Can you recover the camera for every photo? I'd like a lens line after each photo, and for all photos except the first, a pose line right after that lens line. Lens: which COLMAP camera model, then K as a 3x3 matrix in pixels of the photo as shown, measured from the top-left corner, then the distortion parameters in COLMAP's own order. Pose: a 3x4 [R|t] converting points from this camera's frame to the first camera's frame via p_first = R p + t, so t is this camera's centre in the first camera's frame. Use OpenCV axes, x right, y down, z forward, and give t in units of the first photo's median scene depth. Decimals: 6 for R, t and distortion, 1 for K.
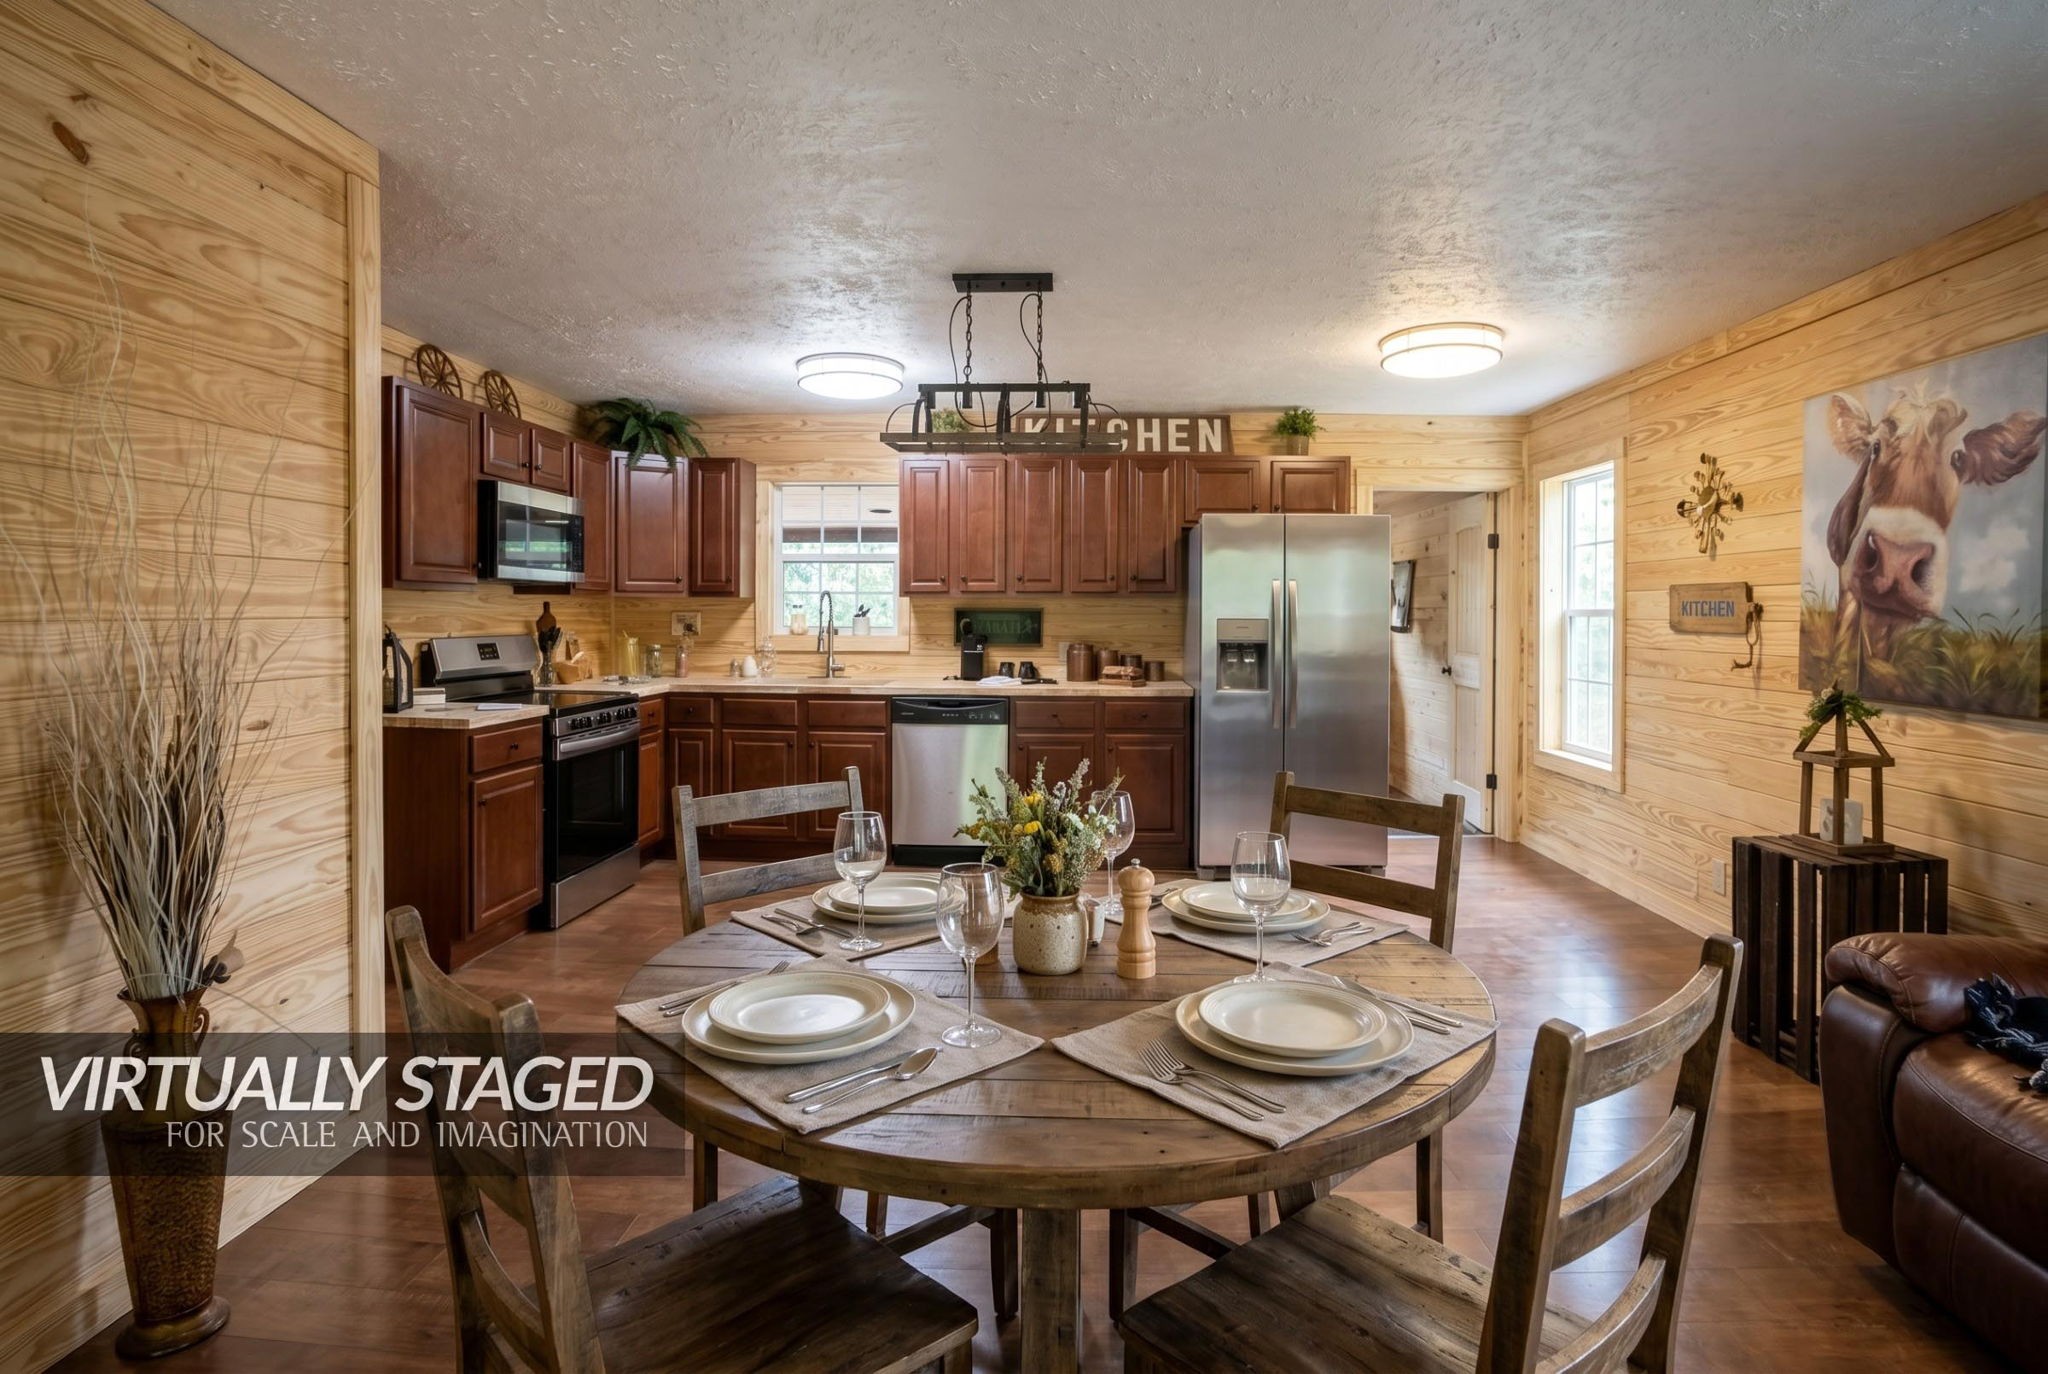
lens RADIAL K [[1126.1, 0, 1001.6], [0, 1126.1, 621.6], [0, 0, 1]] dist [-0.134750, 0.000064]
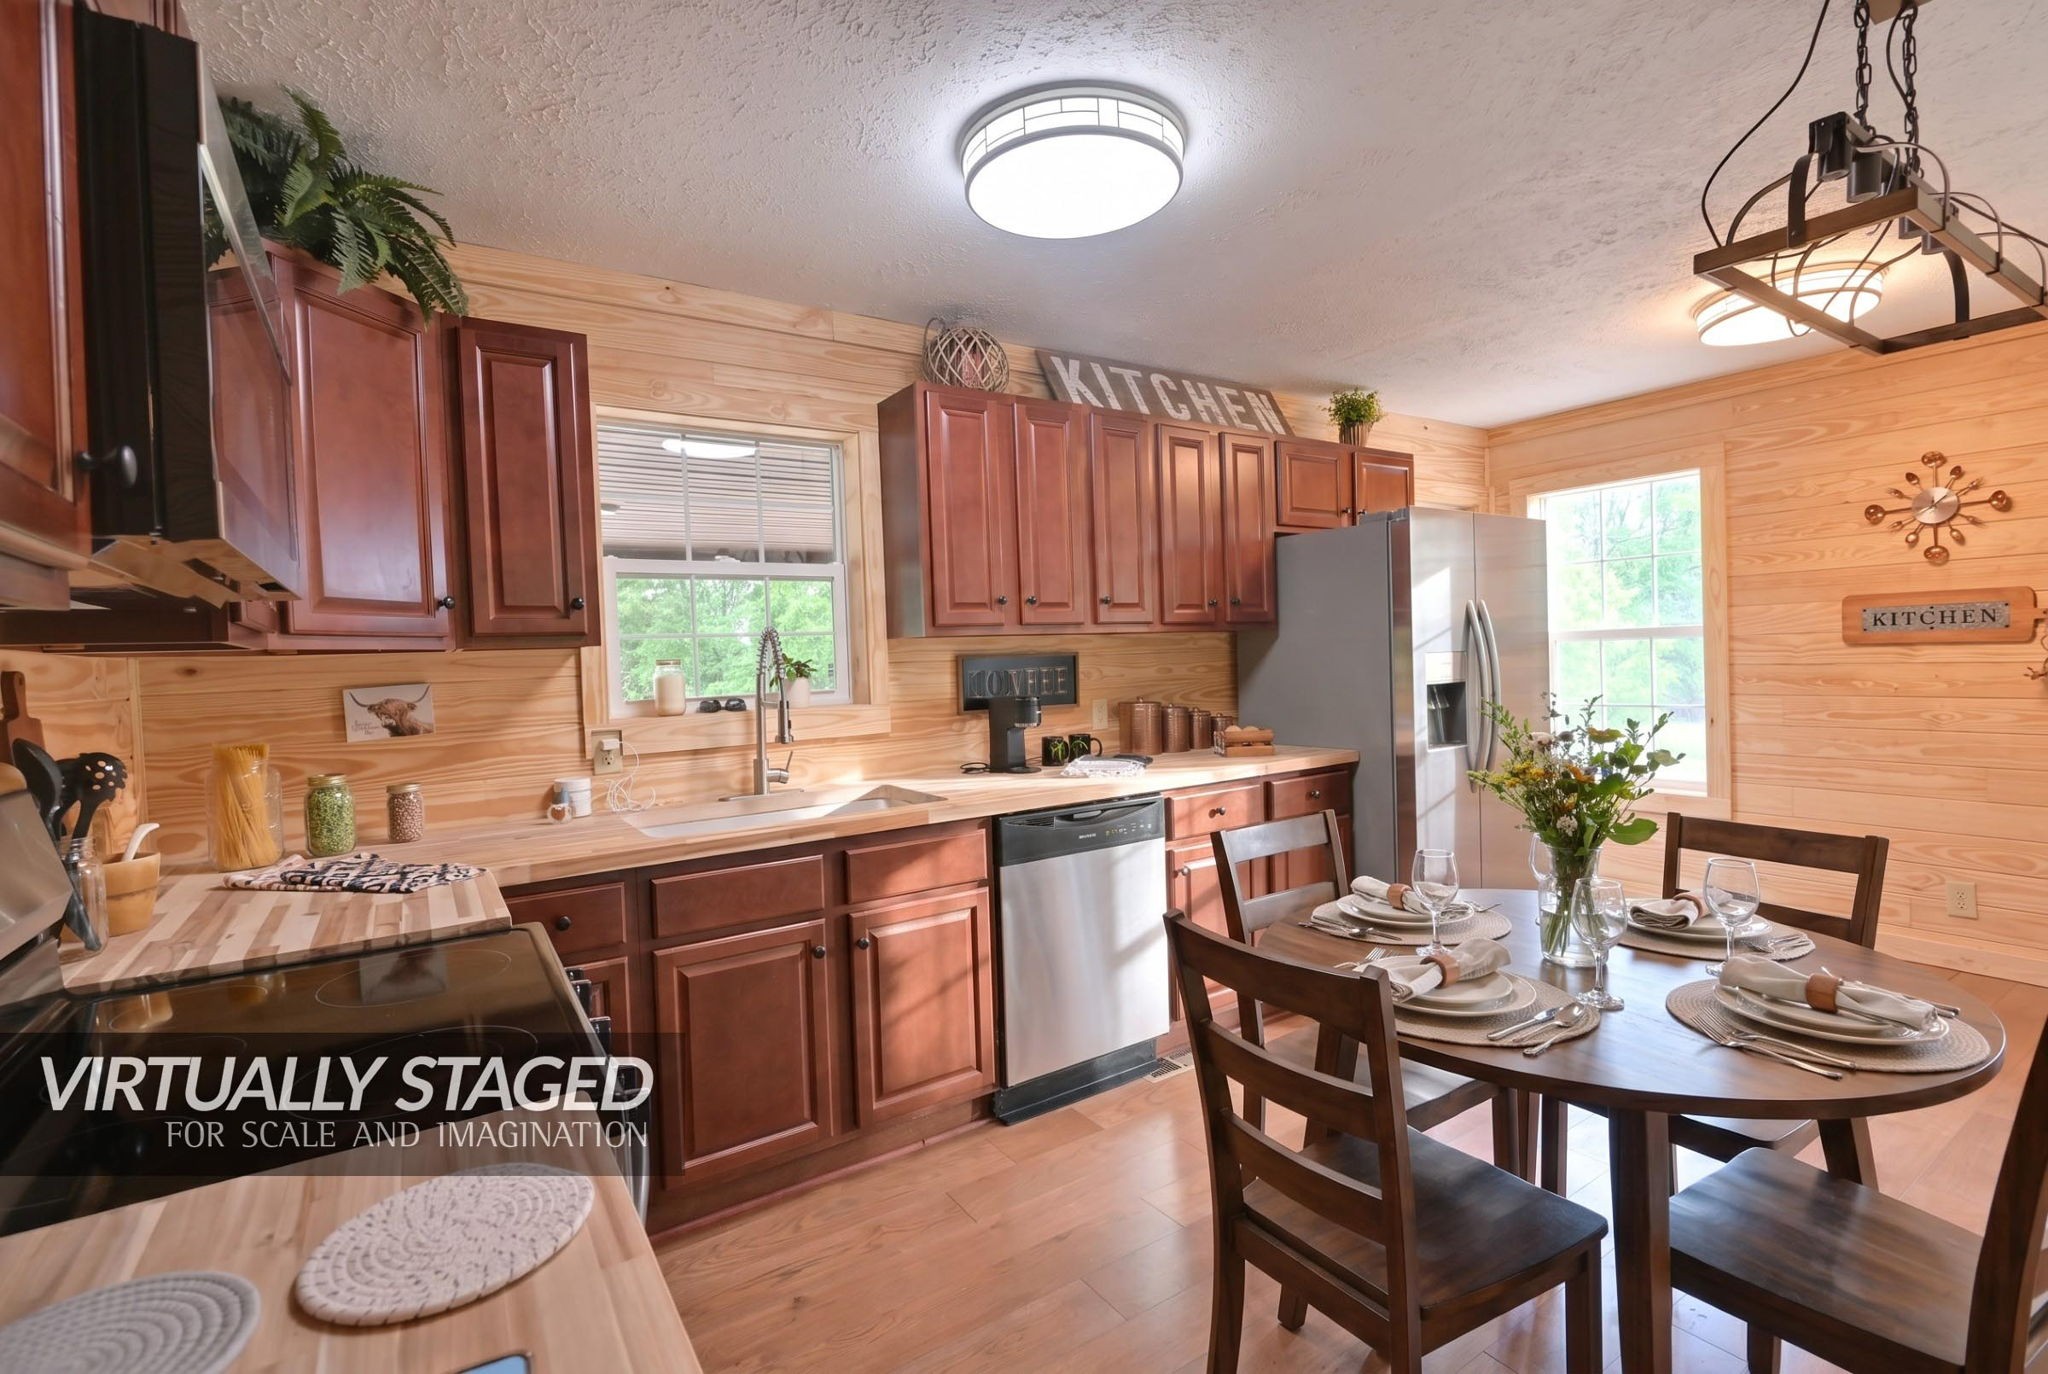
lens RADIAL K [[965.1, 0, 1000.2], [0, 965.1, 681.3], [0, 0, 1]] dist [-0.000064, -0.000275]
pose [[0.762036, -0.049501, 0.645640, -0.391190], [0.044820, 0.998715, 0.023671, -0.009706], [-0.645982, 0.010900, 0.763275, 0.639869]]
